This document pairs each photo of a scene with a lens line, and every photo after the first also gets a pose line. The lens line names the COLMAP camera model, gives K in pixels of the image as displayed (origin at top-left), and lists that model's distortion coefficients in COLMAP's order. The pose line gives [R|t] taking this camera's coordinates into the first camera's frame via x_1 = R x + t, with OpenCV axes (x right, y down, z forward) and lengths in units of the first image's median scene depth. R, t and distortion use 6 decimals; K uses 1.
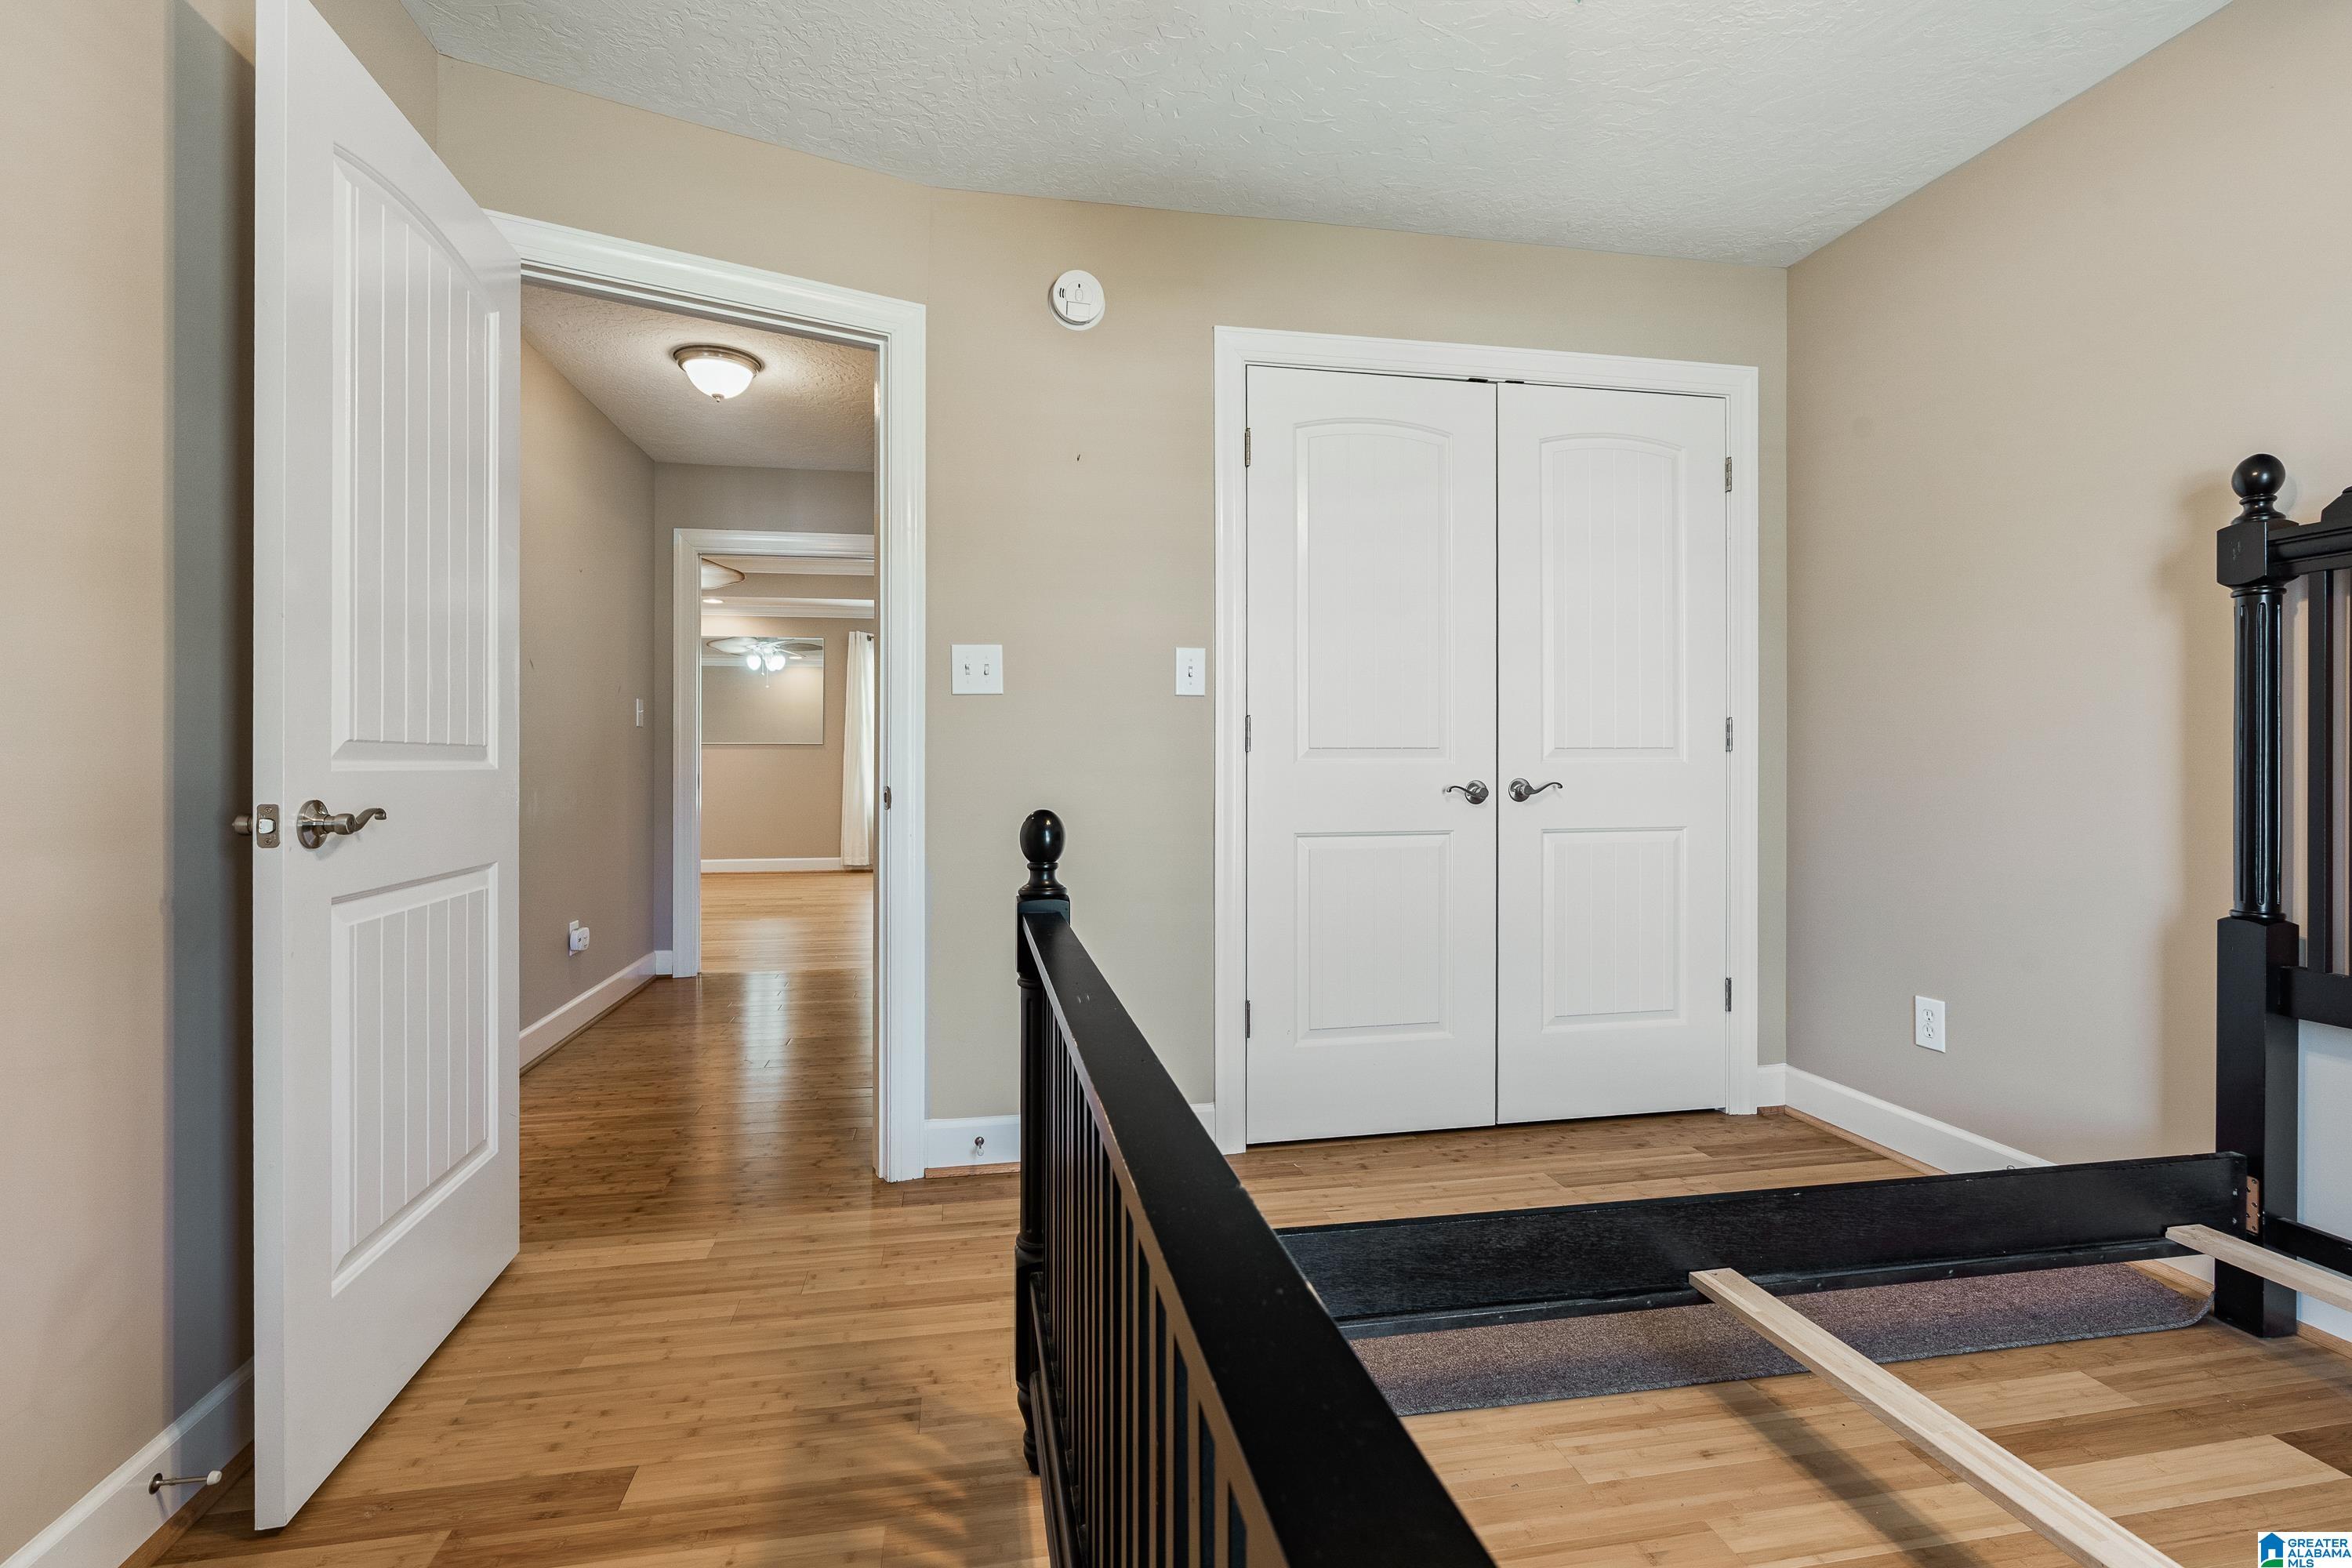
lens RADIAL K [[1055.7, 0, 1160.3], [0, 1055.7, 771.5], [0, 0, 1]] dist [-0.006667, 0.001345]
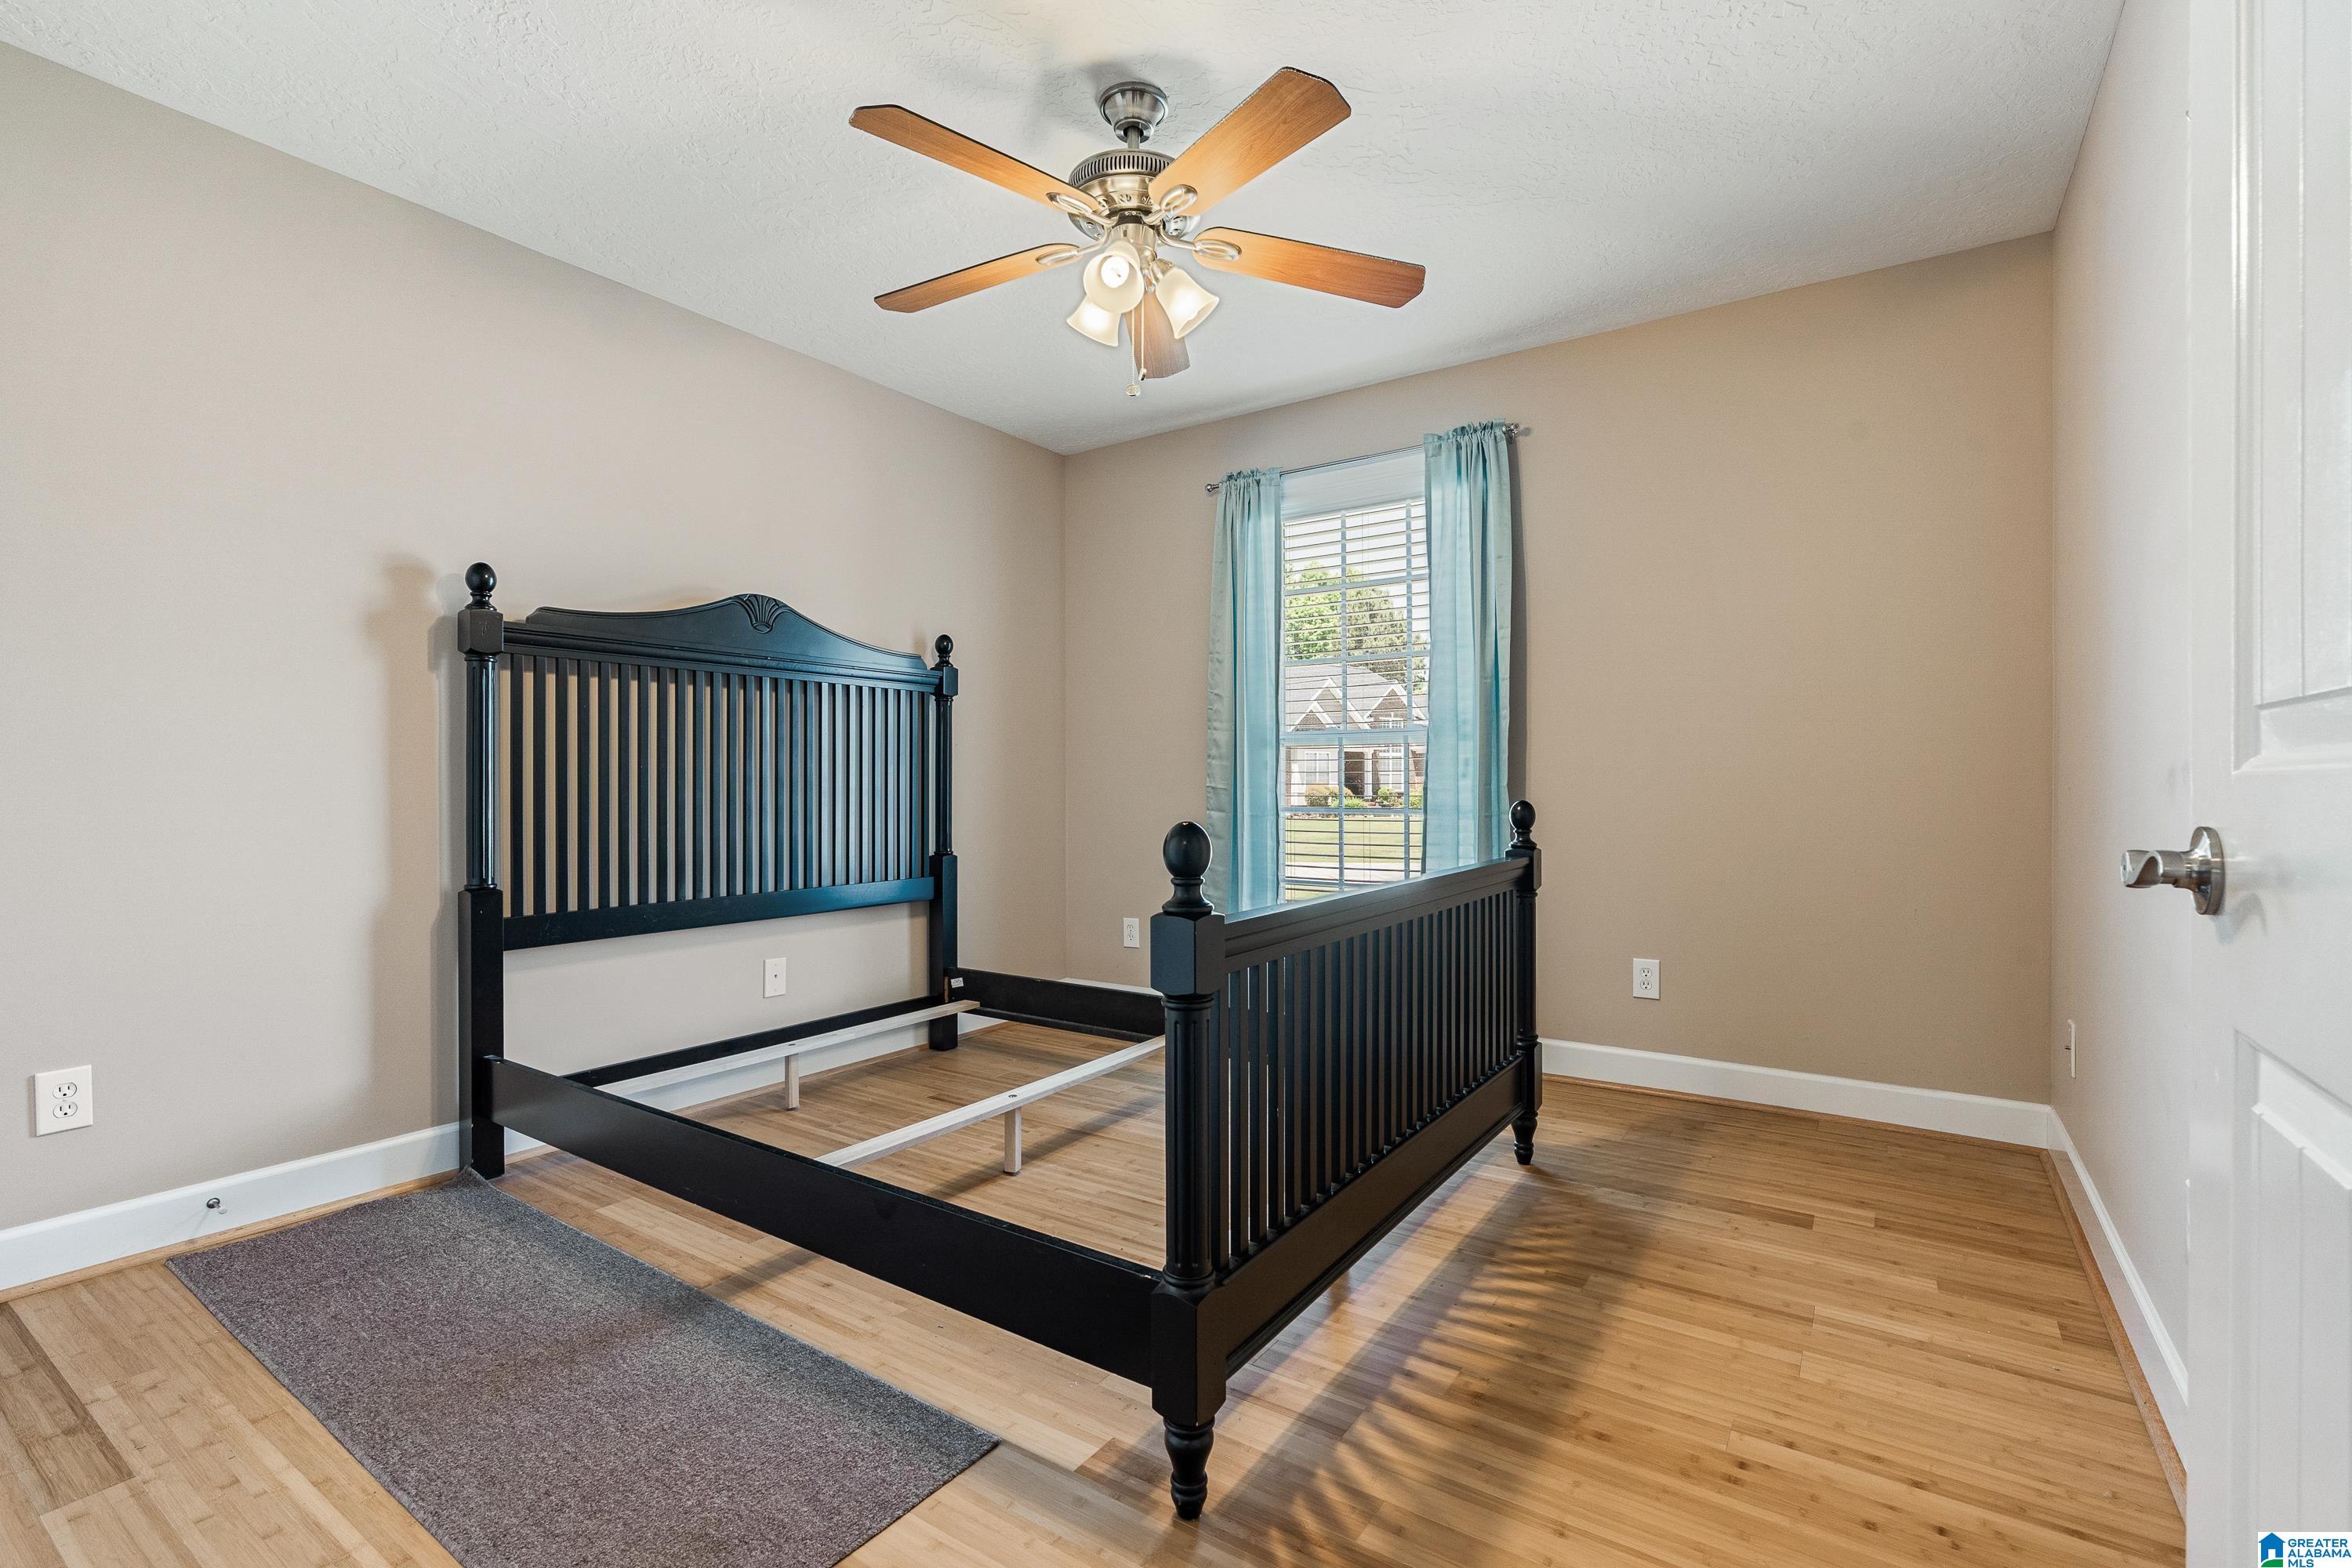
lens RADIAL K [[1055.7, 0, 1160.4], [0, 1055.7, 782.7], [0, 0, 1]] dist [-0.006667, 0.001345]
pose [[-0.700366, 0.001302, 0.713783, -0.712512], [0.007404, 0.999958, 0.005441, -0.005929], [-0.713746, 0.009096, -0.700346, 1.540224]]
